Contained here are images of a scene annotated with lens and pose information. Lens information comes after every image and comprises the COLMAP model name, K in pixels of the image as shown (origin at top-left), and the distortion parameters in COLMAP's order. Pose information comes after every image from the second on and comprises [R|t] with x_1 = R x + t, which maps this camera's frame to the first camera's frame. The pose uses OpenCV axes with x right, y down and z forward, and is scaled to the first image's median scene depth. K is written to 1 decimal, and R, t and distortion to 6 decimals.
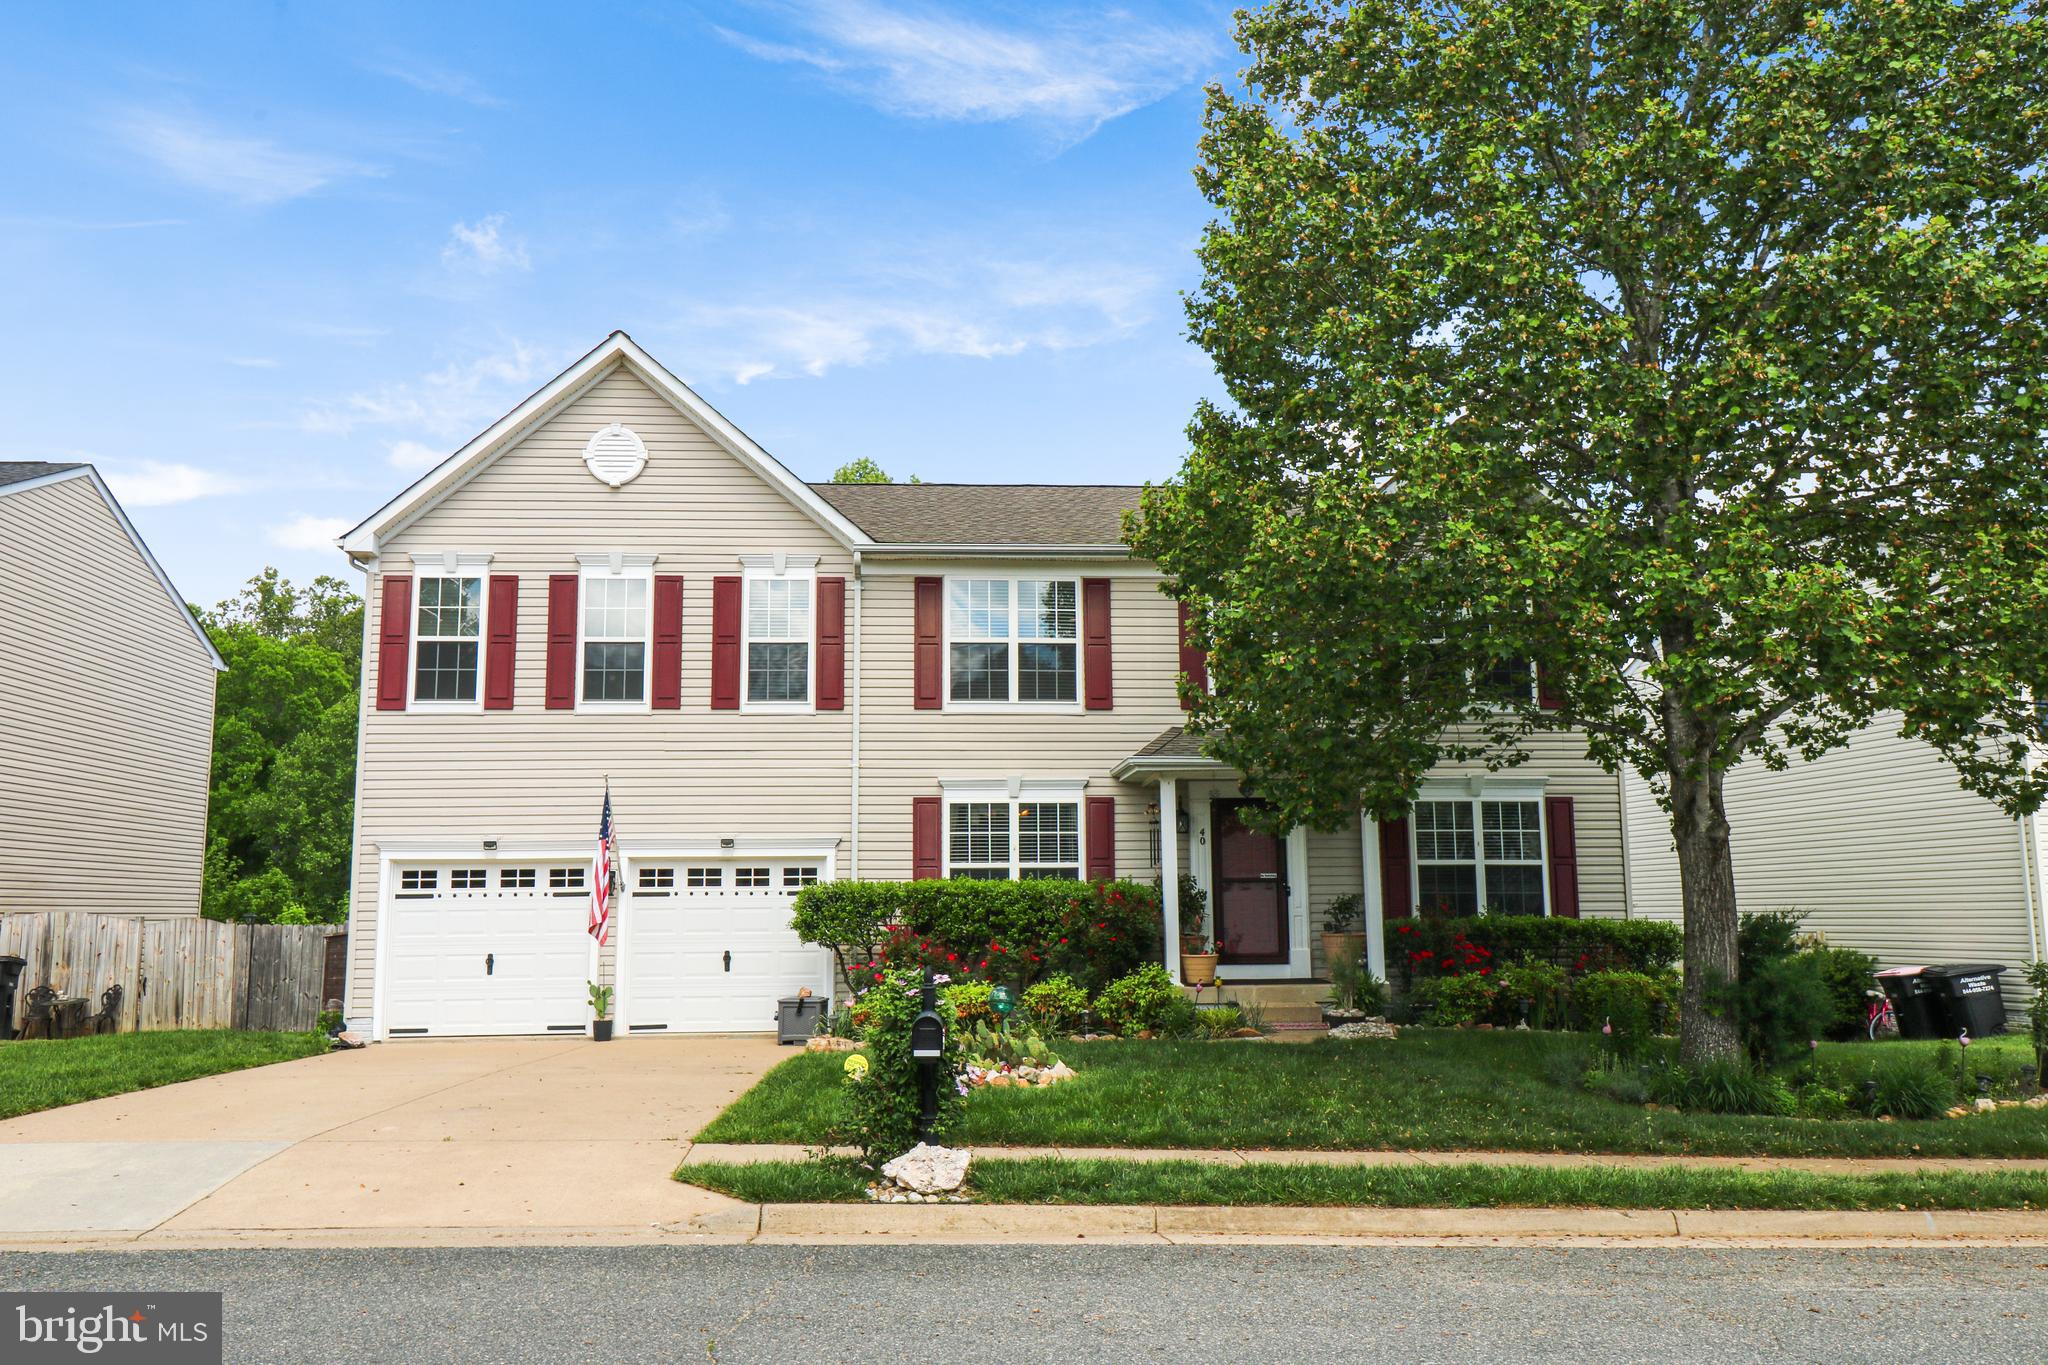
lens RADIAL K [[1626.6, 0, 1015.5], [0, 1626.6, 688.8], [0, 0, 1]] dist [0.006710, -0.008832]
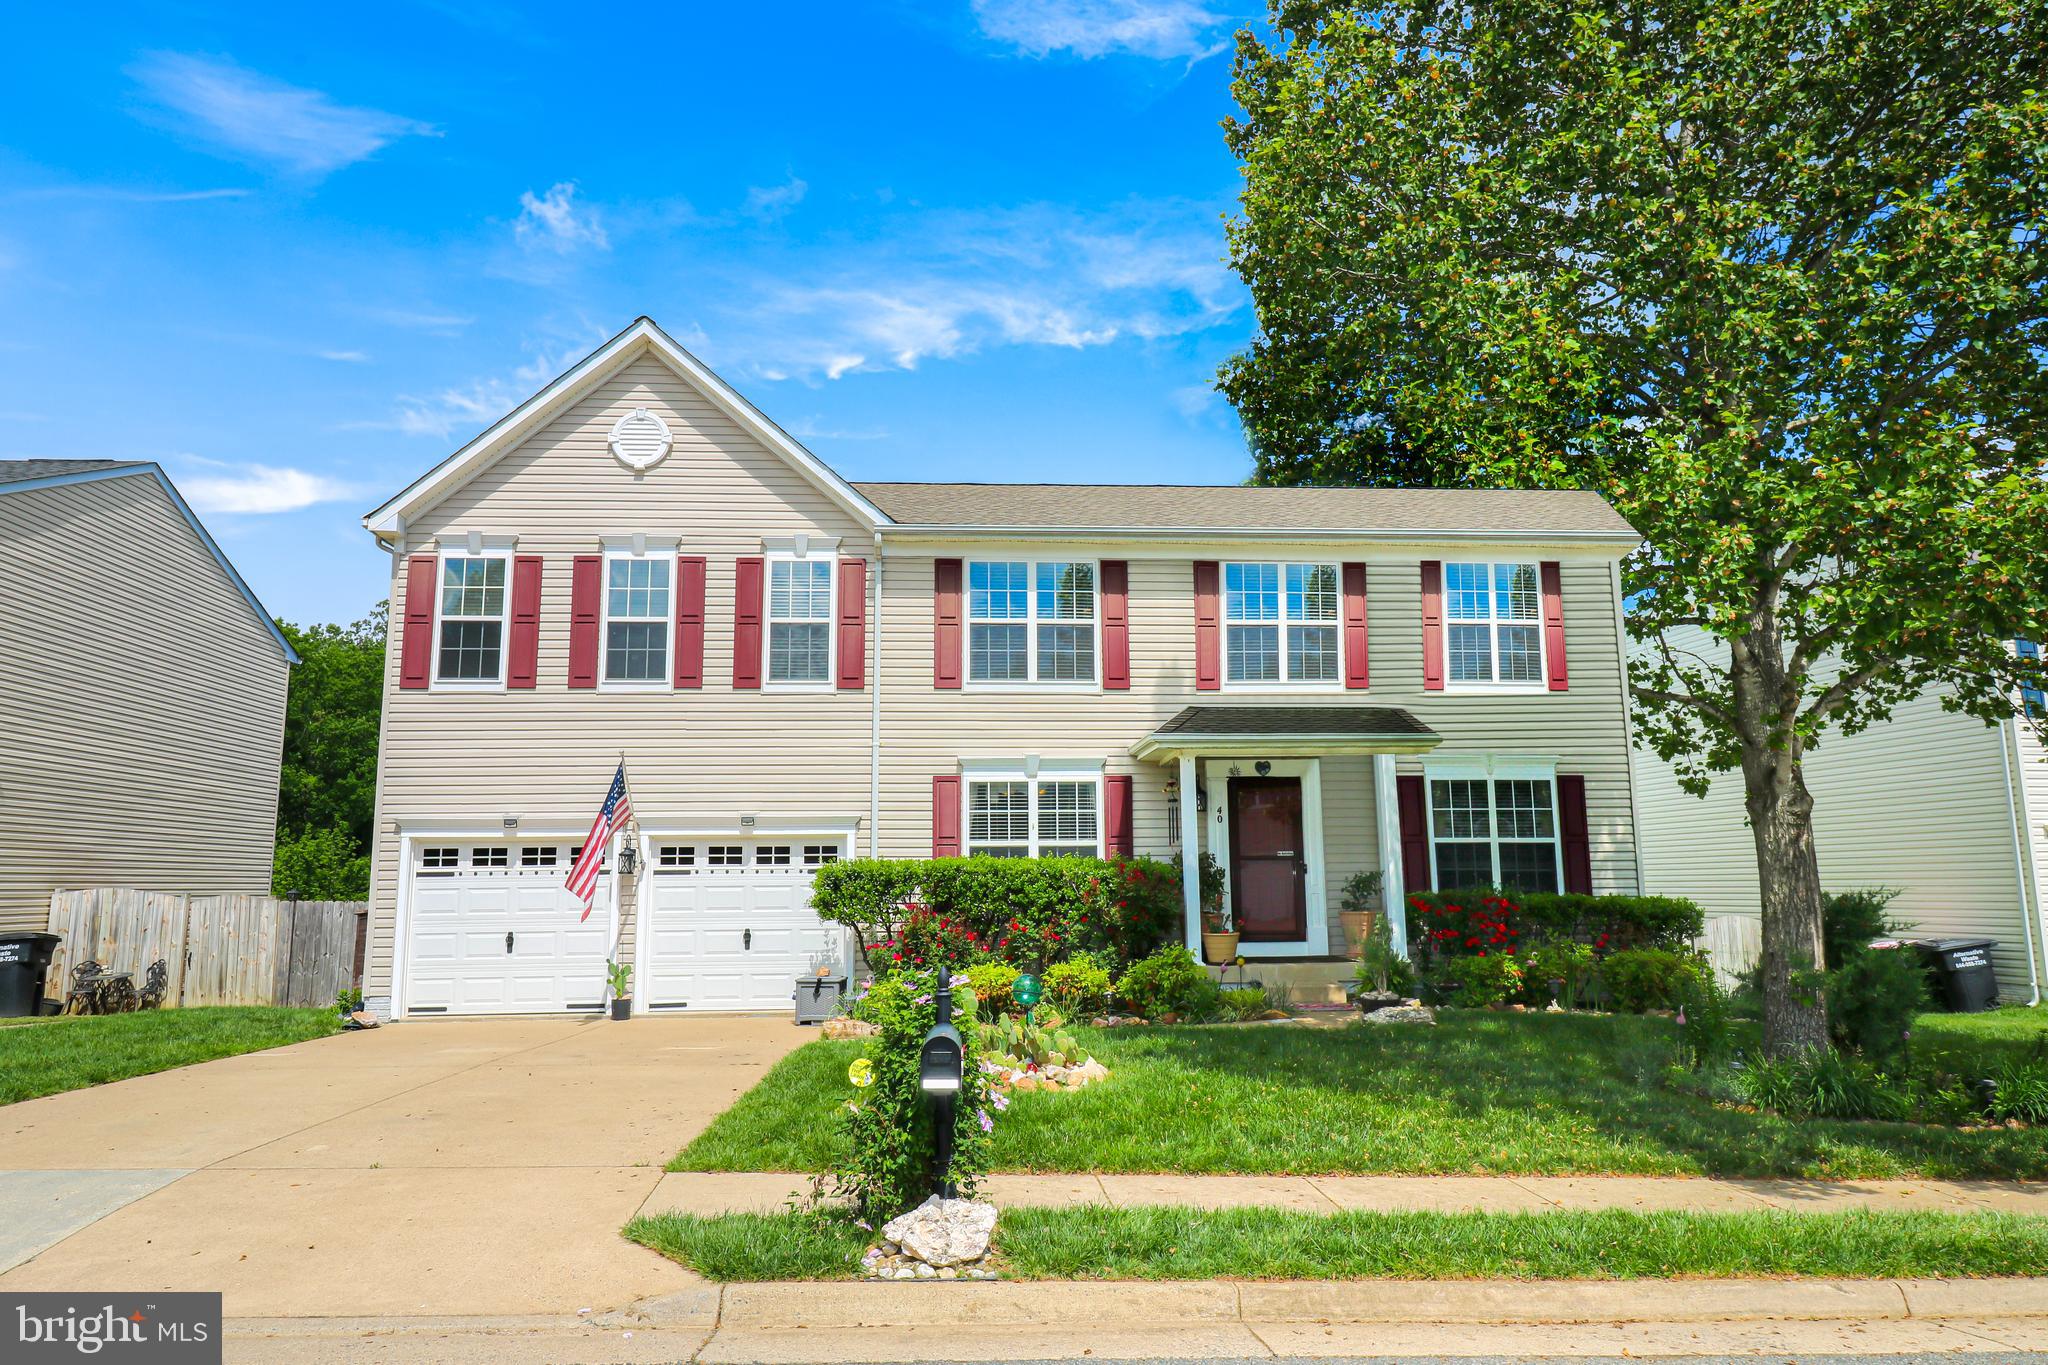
lens RADIAL K [[1318.7, 0, 1032.1], [0, 1318.7, 677.1], [0, 0, 1]] dist [-0.007352, -0.000198]
pose [[0.999970, 0.000500, 0.007706, -0.007897], [-0.000352, 0.999816, -0.019205, 0.021346], [-0.007714, 0.019202, 0.999786, 0.183196]]
